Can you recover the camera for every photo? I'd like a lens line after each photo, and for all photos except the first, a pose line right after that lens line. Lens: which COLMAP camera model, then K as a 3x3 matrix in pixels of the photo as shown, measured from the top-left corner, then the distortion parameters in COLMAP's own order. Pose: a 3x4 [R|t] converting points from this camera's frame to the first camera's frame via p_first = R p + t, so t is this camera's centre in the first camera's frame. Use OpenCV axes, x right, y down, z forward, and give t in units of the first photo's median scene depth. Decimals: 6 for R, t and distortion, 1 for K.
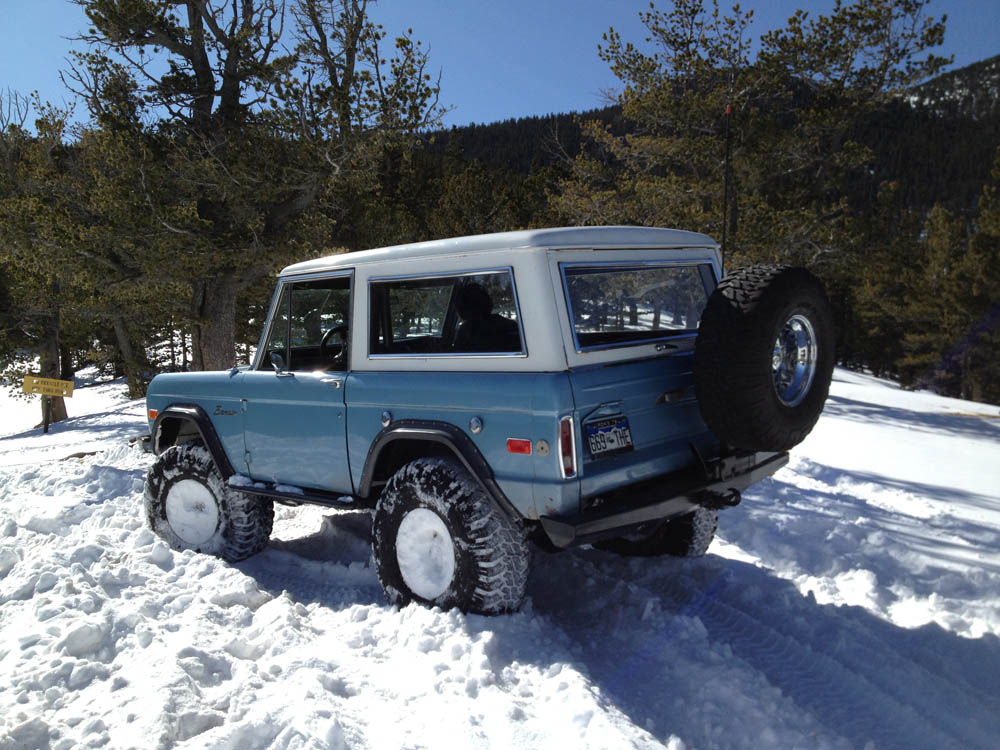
lens RADIAL K [[1016.7, 0, 501.7], [0, 1016.7, 373.3], [0, 0, 1]] dist [0.018144, 0.000000]
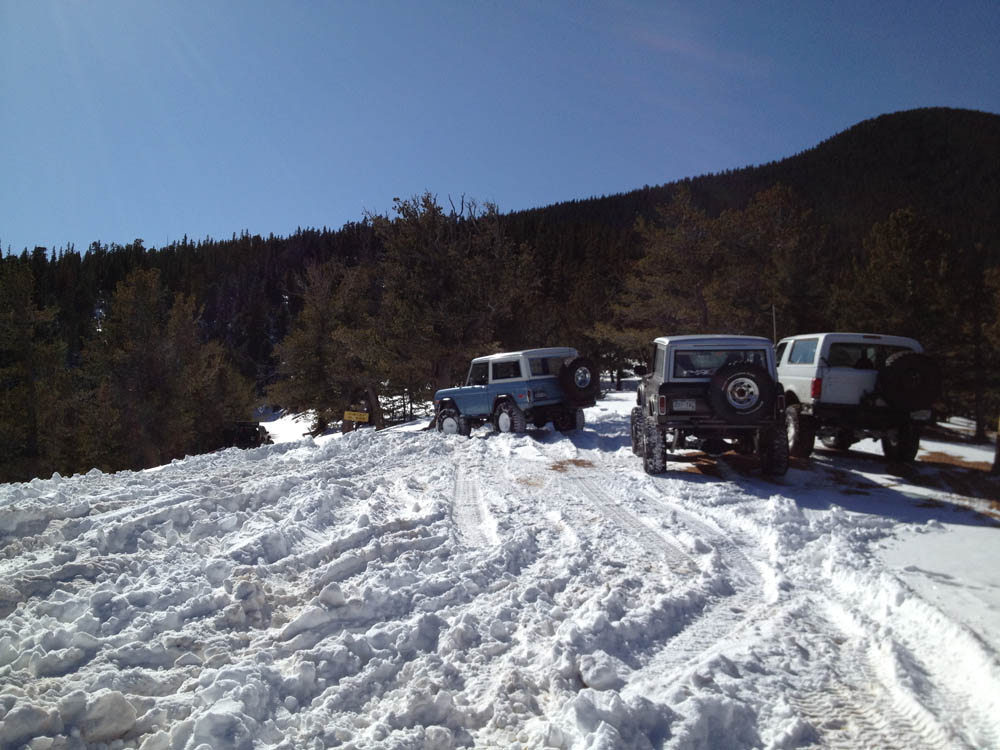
lens RADIAL K [[1016.7, 0, 500.1], [0, 1016.7, 375.5], [0, 0, 1]] dist [0.018144, 0.000000]
pose [[0.982408, -0.040979, -0.182198, 0.730903], [0.030615, 0.997768, -0.059337, 0.232268], [0.184223, 0.052716, 0.981470, -3.423210]]
